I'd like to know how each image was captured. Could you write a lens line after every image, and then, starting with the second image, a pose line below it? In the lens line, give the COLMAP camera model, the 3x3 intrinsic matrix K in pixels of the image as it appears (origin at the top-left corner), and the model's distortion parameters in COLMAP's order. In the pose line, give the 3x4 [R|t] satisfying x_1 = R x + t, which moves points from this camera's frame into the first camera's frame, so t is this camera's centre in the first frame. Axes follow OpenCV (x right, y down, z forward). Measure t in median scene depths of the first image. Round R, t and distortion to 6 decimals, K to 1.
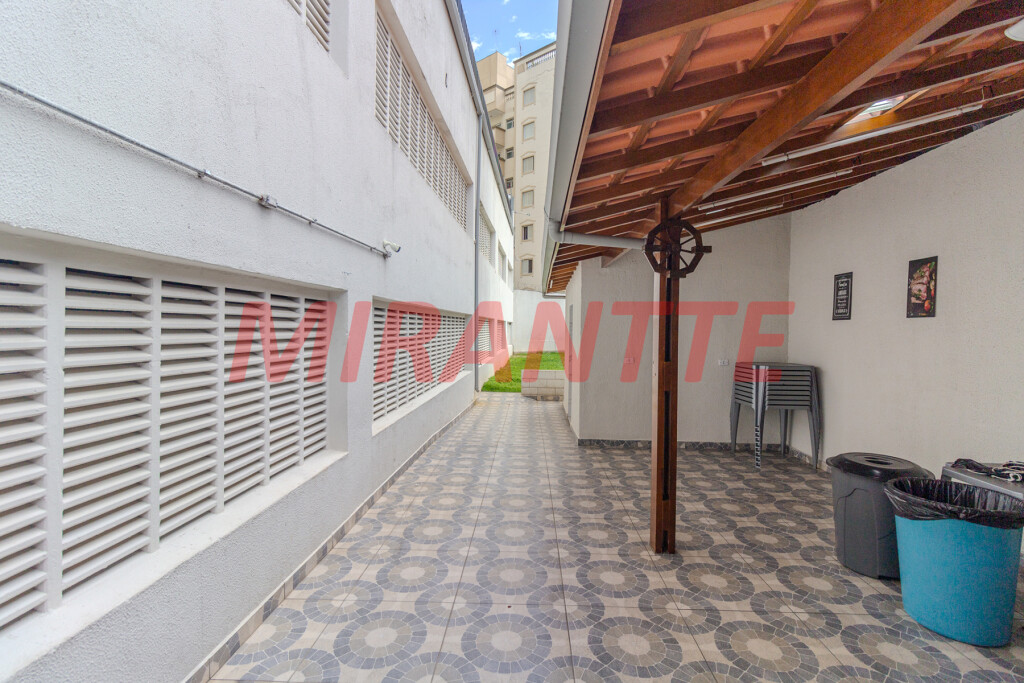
lens RADIAL K [[469.4, 0, 512.7], [0, 469.4, 334.0], [0, 0, 1]] dist [0.001858, 0.000116]
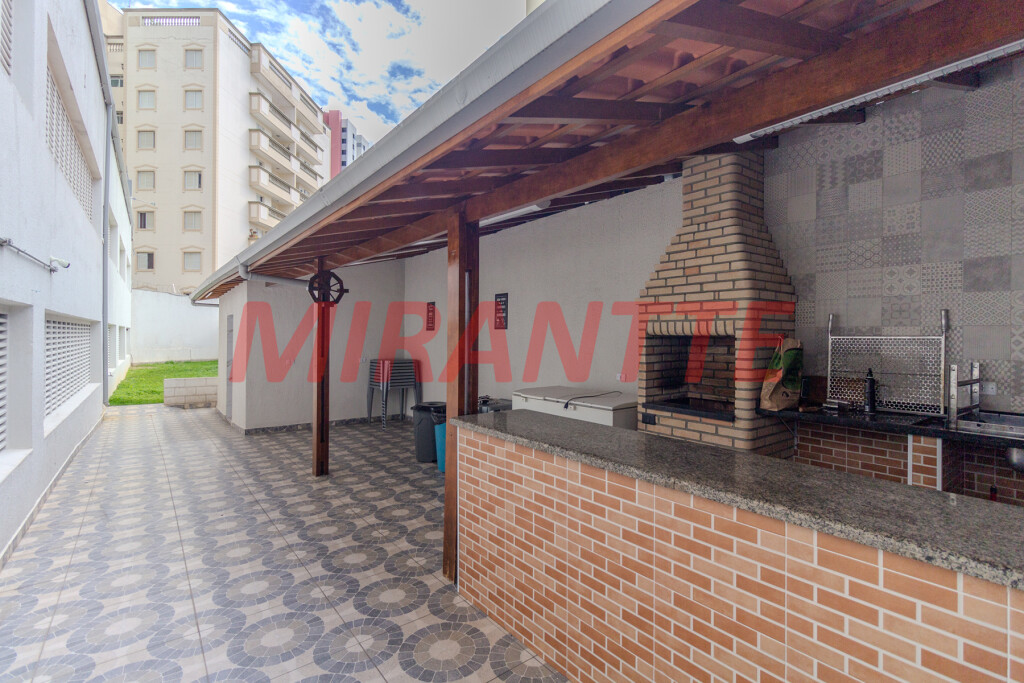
lens RADIAL K [[469.4, 0, 513.5], [0, 469.4, 333.9], [0, 0, 1]] dist [0.001858, 0.000116]
pose [[0.756516, -0.002687, 0.653969, -0.126431], [0.010402, 0.999915, -0.007924, -0.001810], [-0.653892, 0.012797, 0.756480, -0.358390]]
